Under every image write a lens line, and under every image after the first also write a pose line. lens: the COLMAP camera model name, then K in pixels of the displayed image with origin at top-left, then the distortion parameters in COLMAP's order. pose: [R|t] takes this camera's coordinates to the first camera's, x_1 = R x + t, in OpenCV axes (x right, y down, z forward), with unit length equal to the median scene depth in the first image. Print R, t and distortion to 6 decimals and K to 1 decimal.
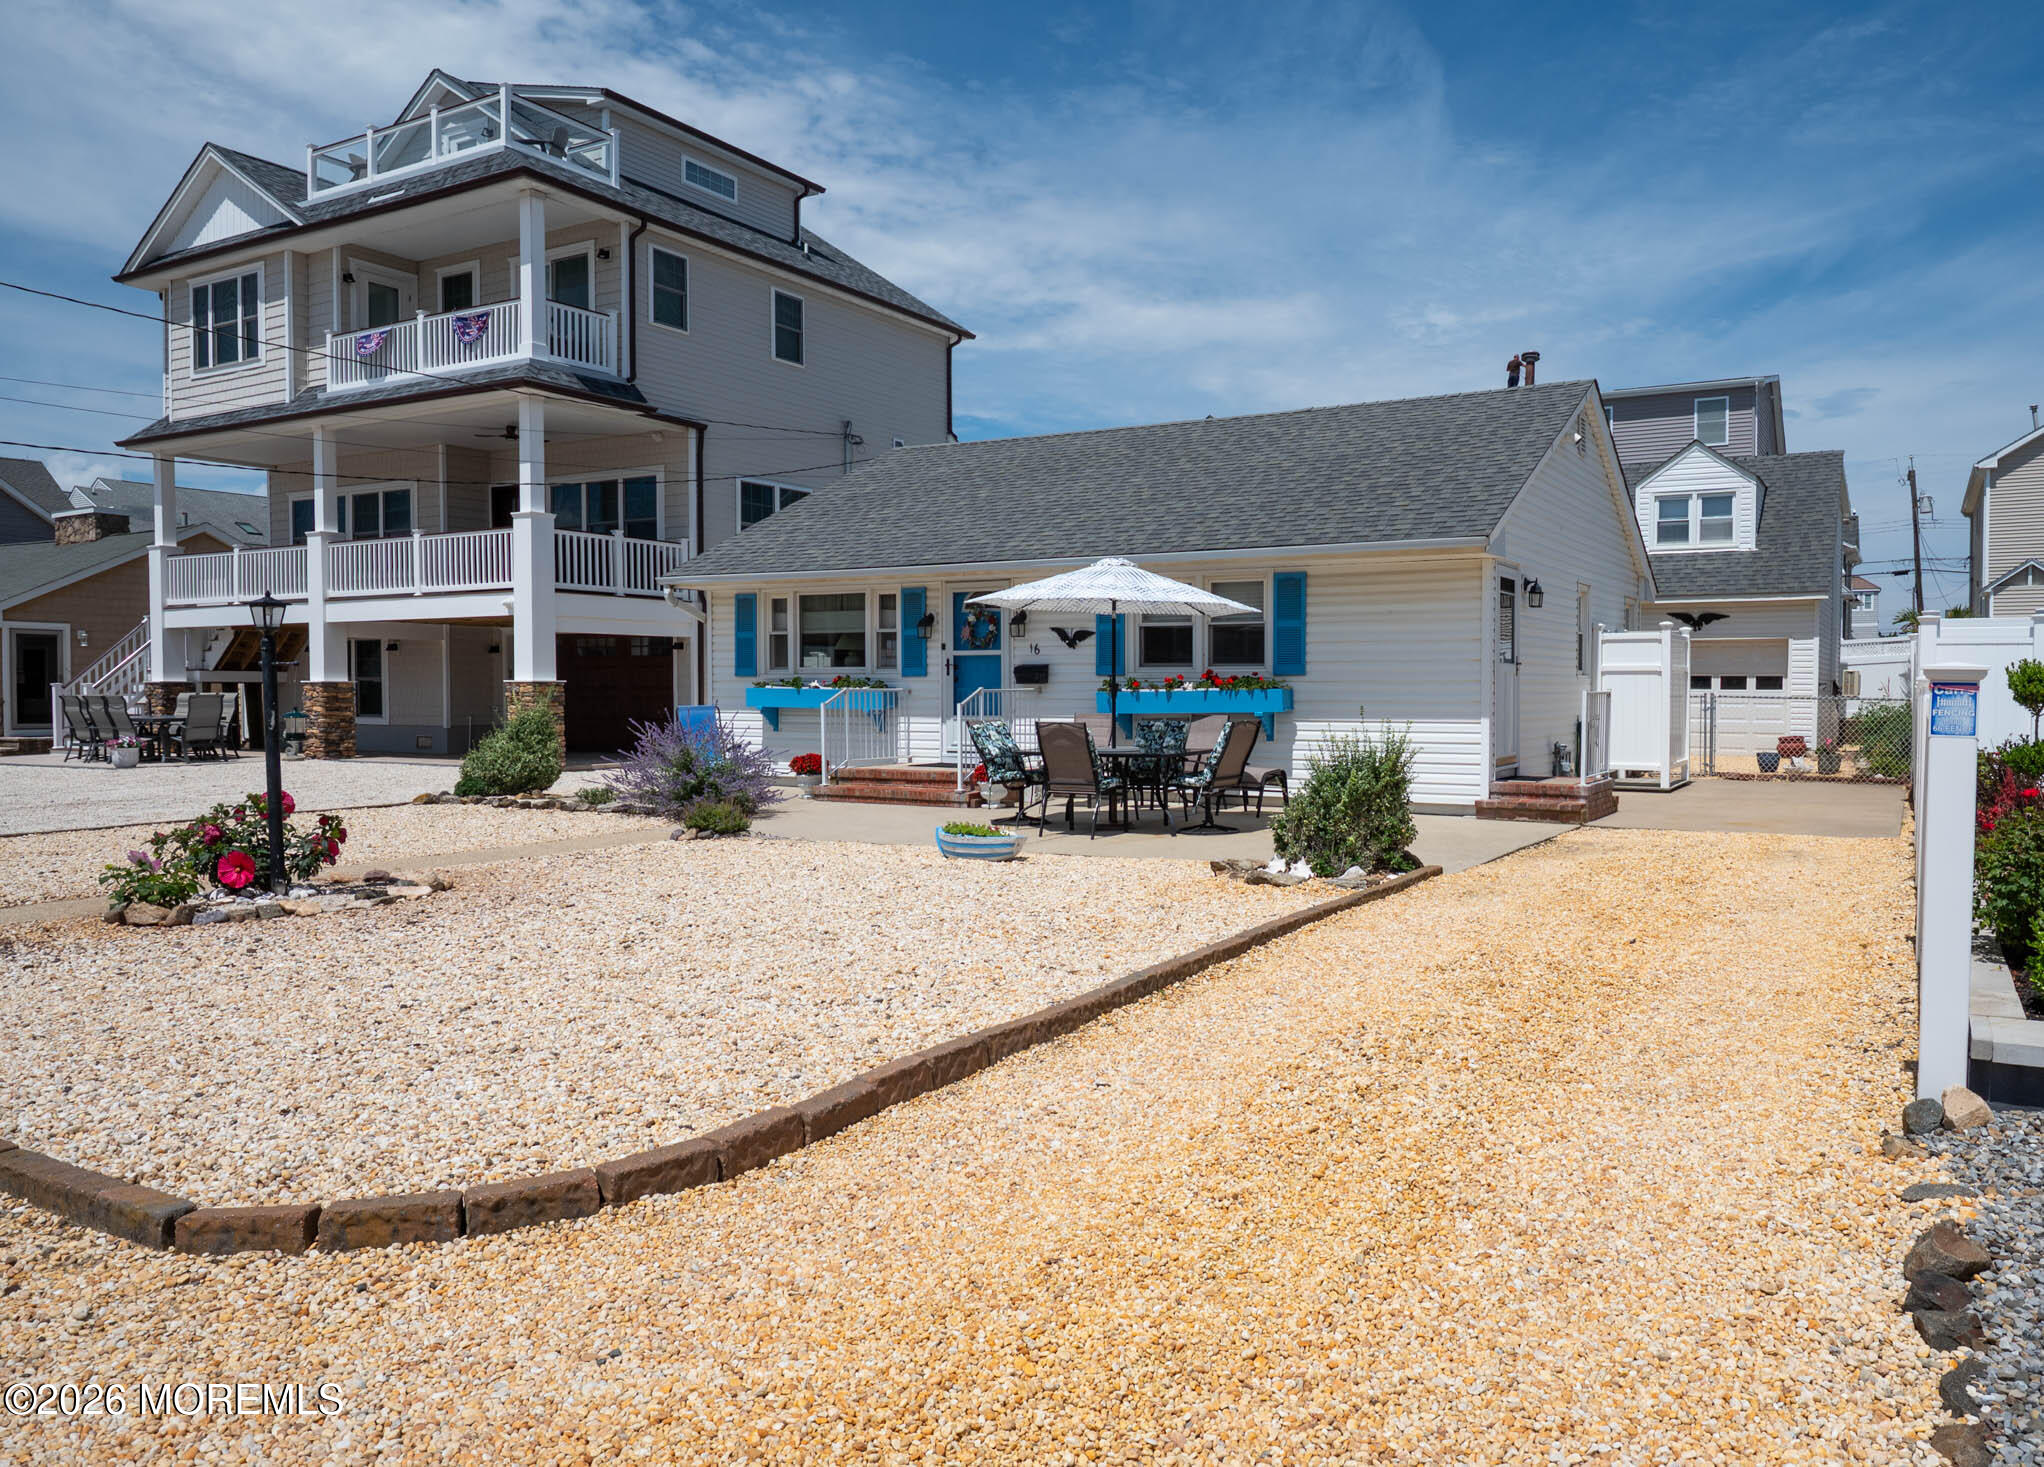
lens RADIAL K [[1401.8, 0, 1137.1], [0, 1401.8, 738.2], [0, 0, 1]] dist [0.000373, 0.002054]
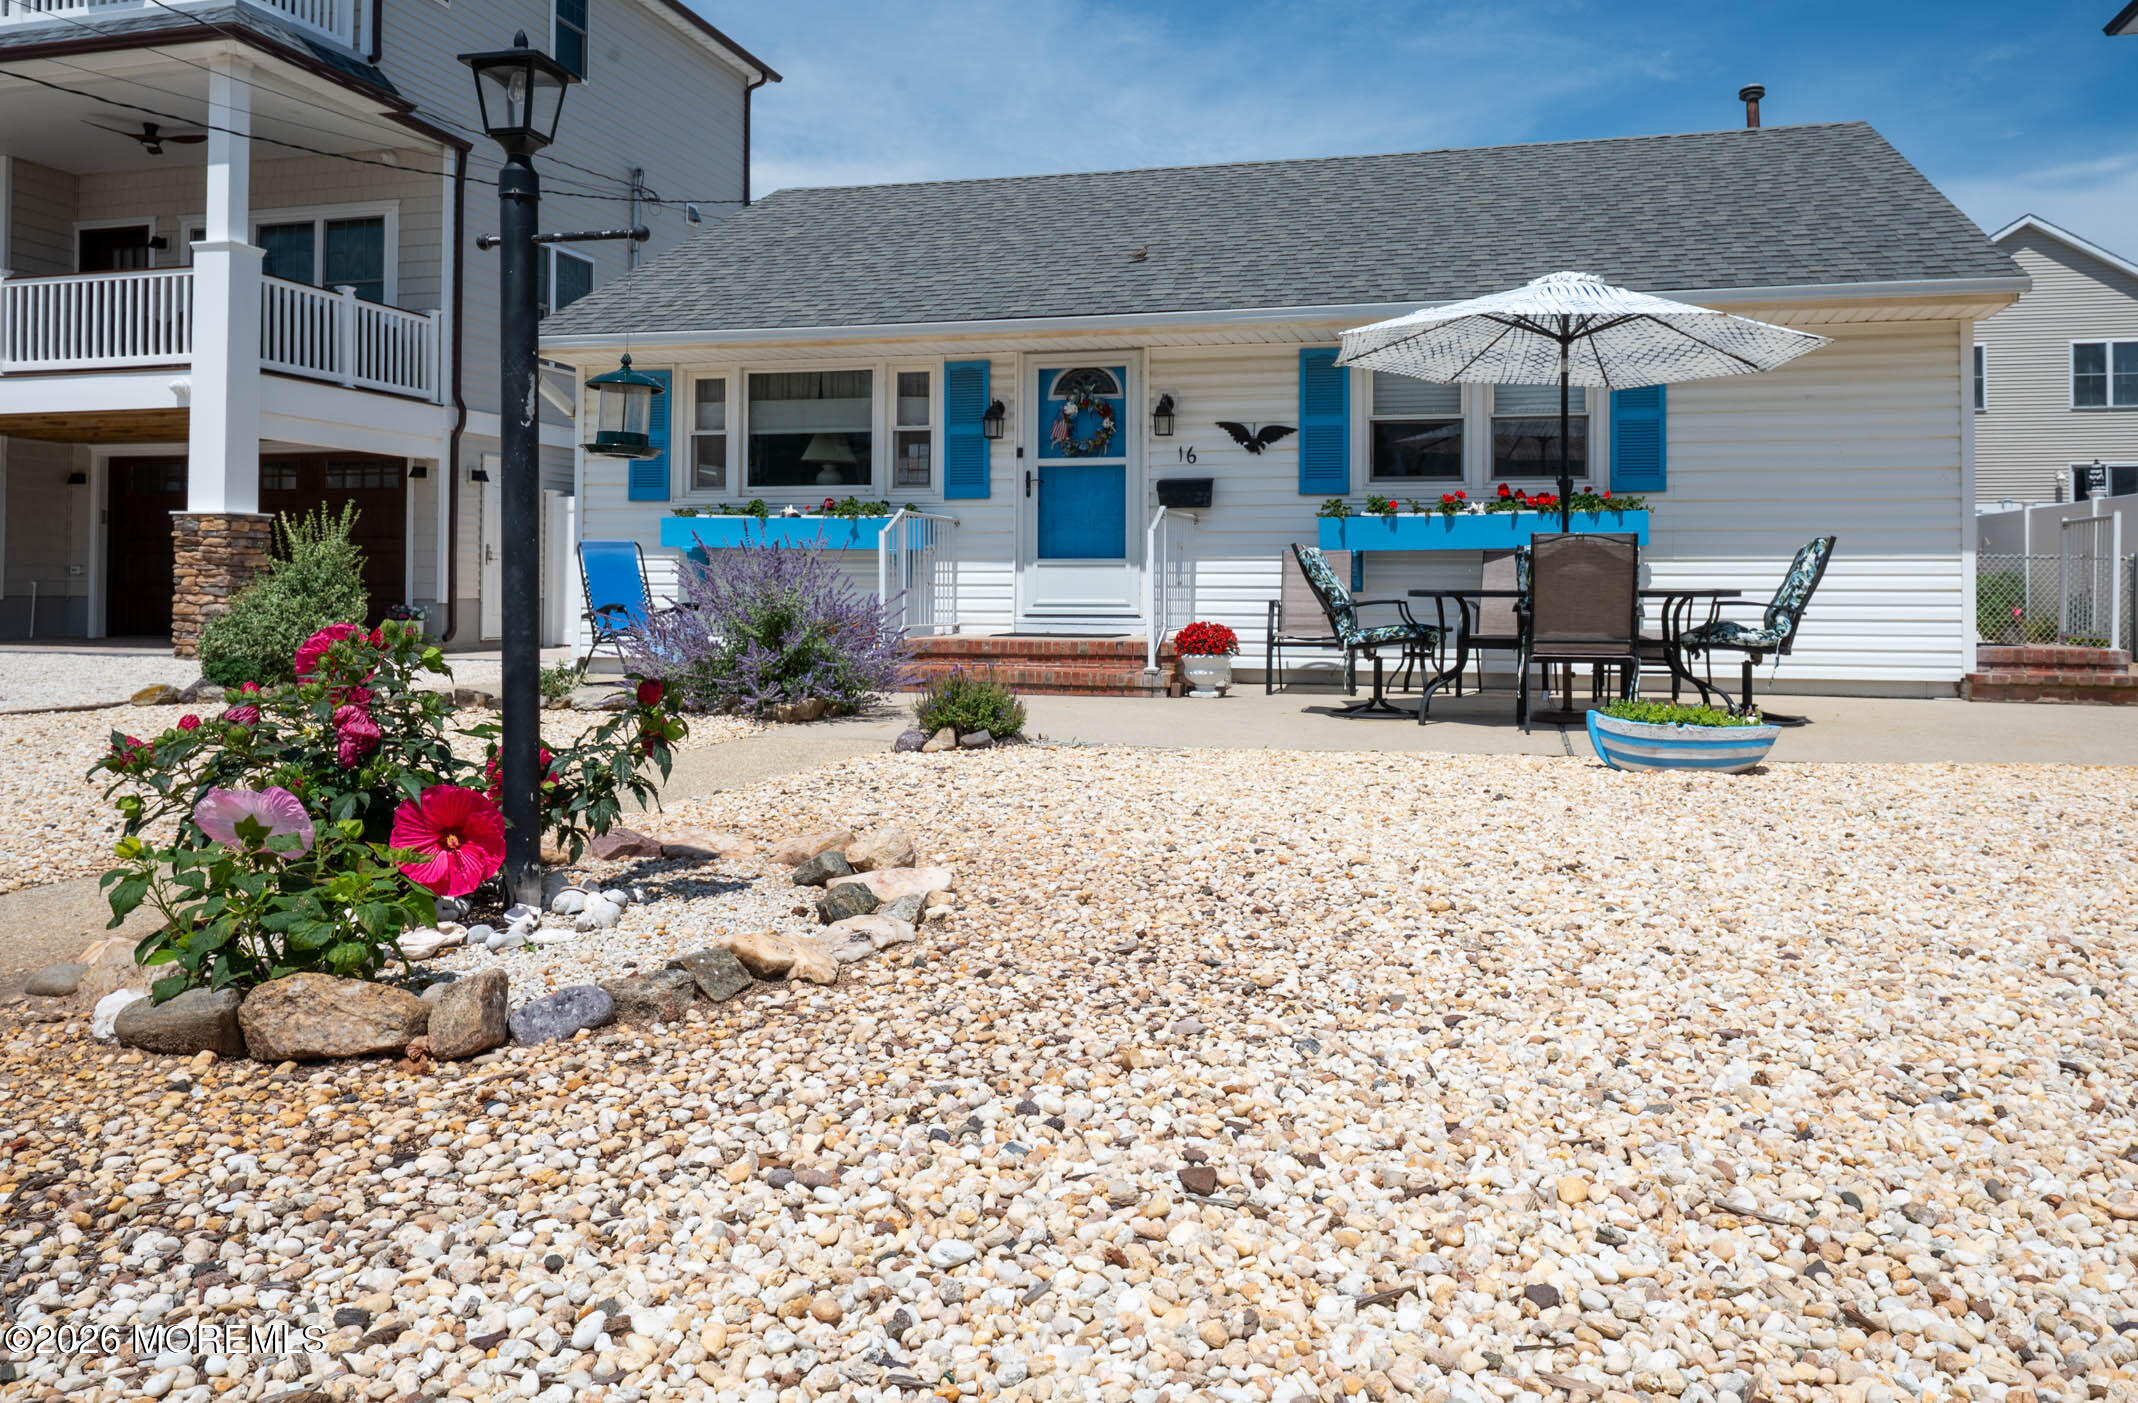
lens RADIAL K [[1579.8, 0, 1070.8], [0, 1579.8, 570.2], [0, 0, 1]] dist [-0.001992, -0.007432]
pose [[0.971330, 0.008077, 0.237597, -0.274987], [0.003558, 0.998817, -0.048498, 0.022979], [-0.237707, 0.047953, 0.970152, 0.280842]]
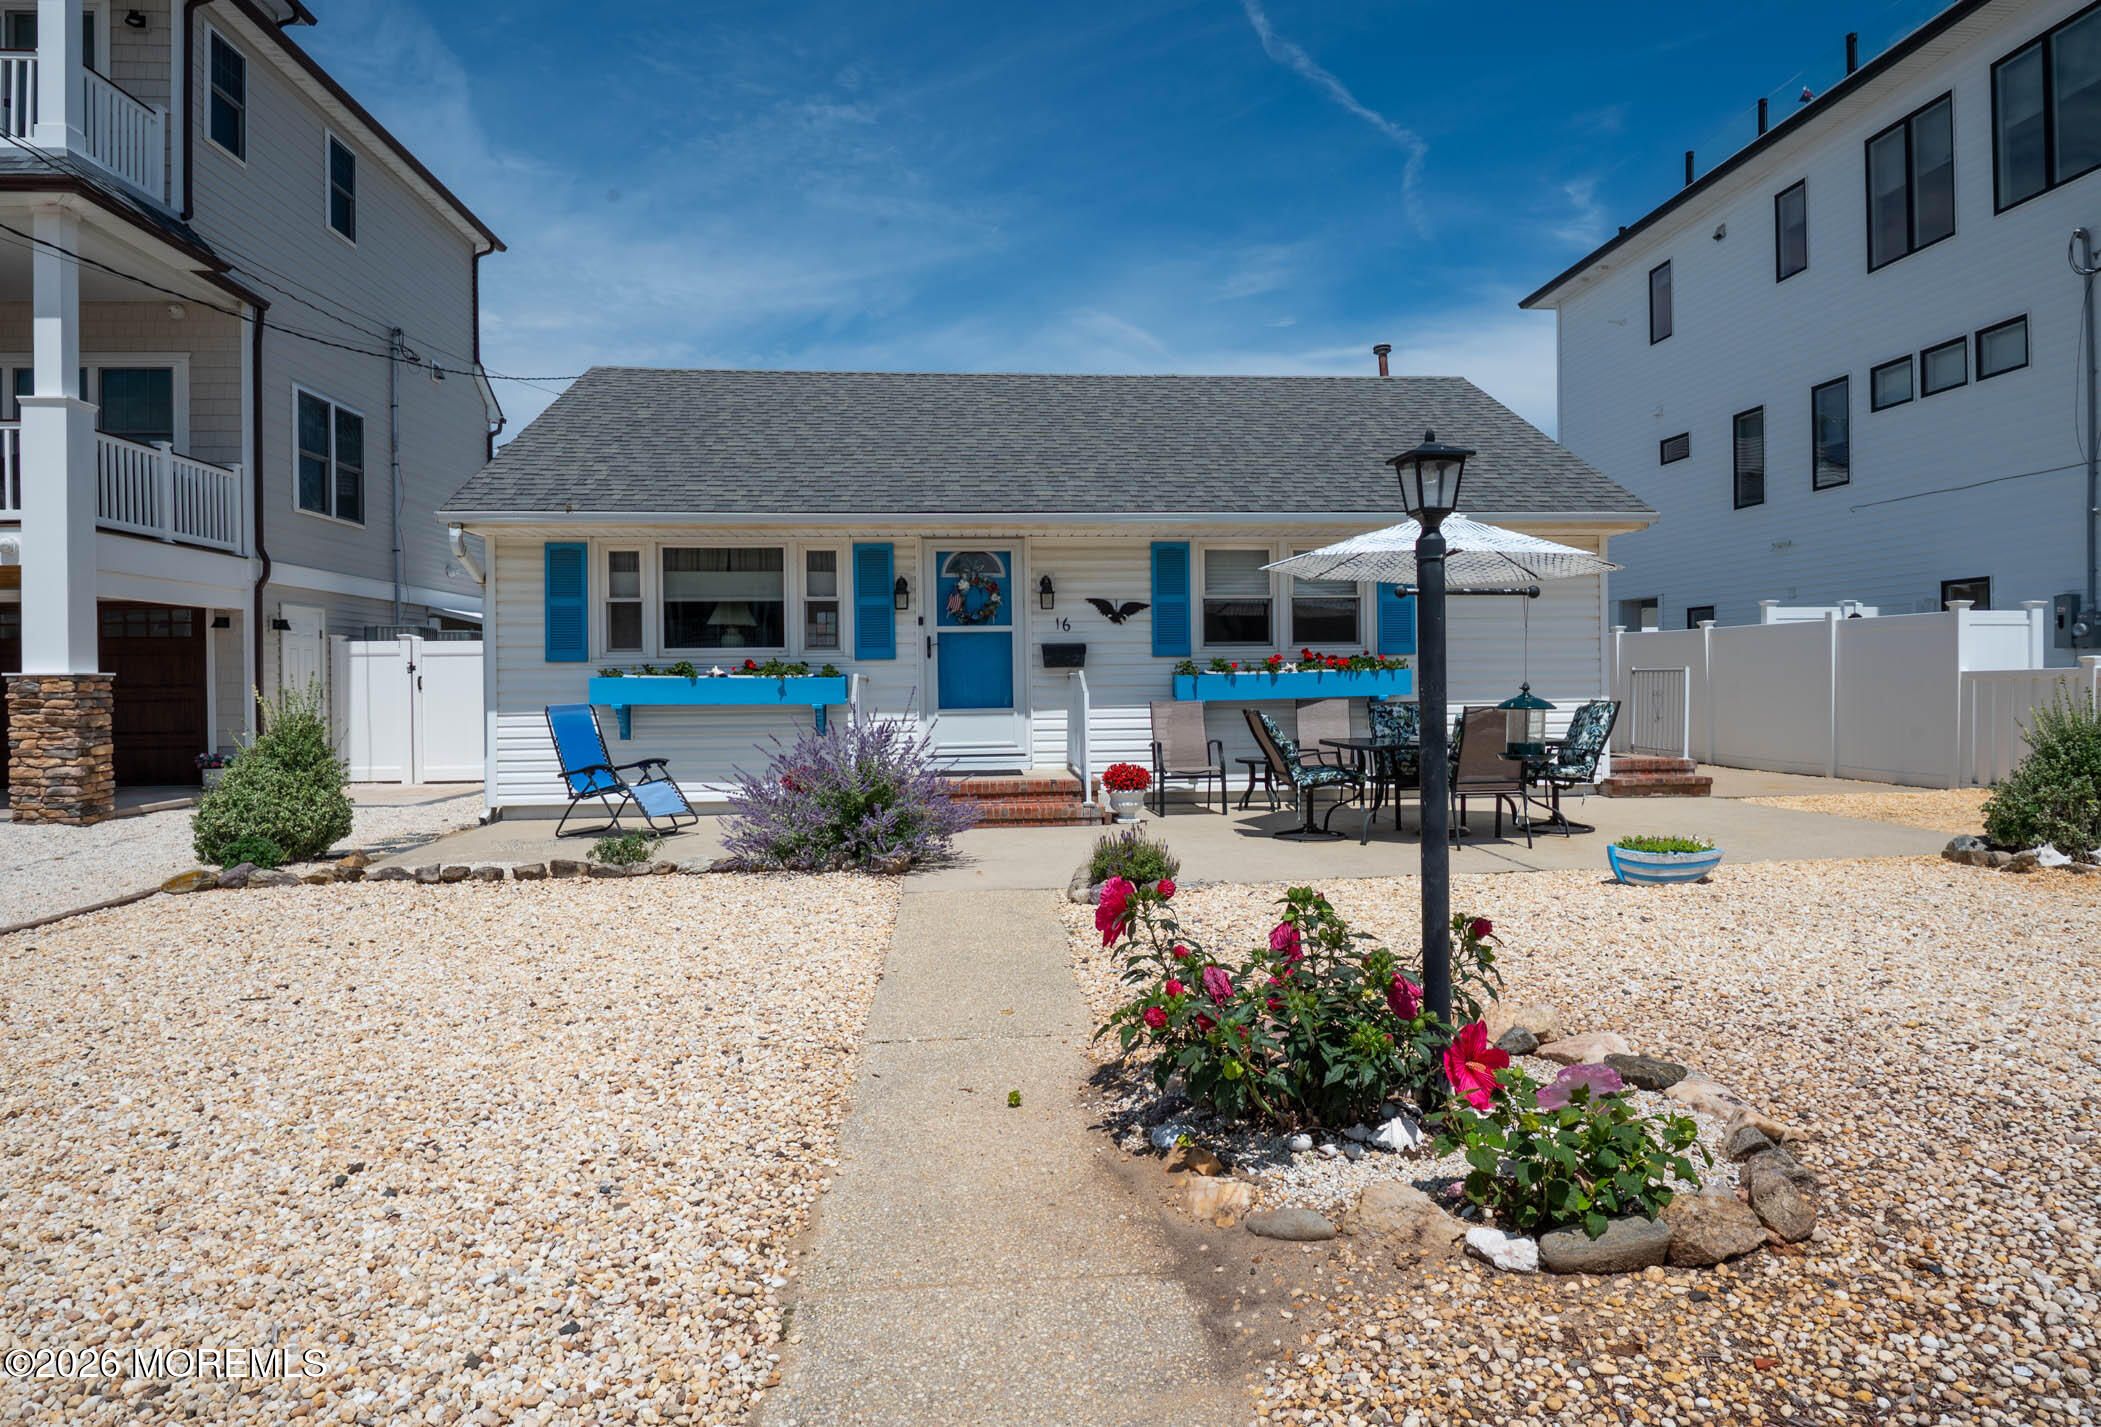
lens RADIAL K [[1305.9, 0, 1079.7], [0, 1305.9, 697.5], [0, 0, 1]] dist [-0.002340, -0.022897]
pose [[0.828201, -0.017572, 0.560156, -0.449281], [0.032997, 0.999303, -0.017438, -0.007335], [-0.559459, 0.032926, 0.828204, 0.341321]]
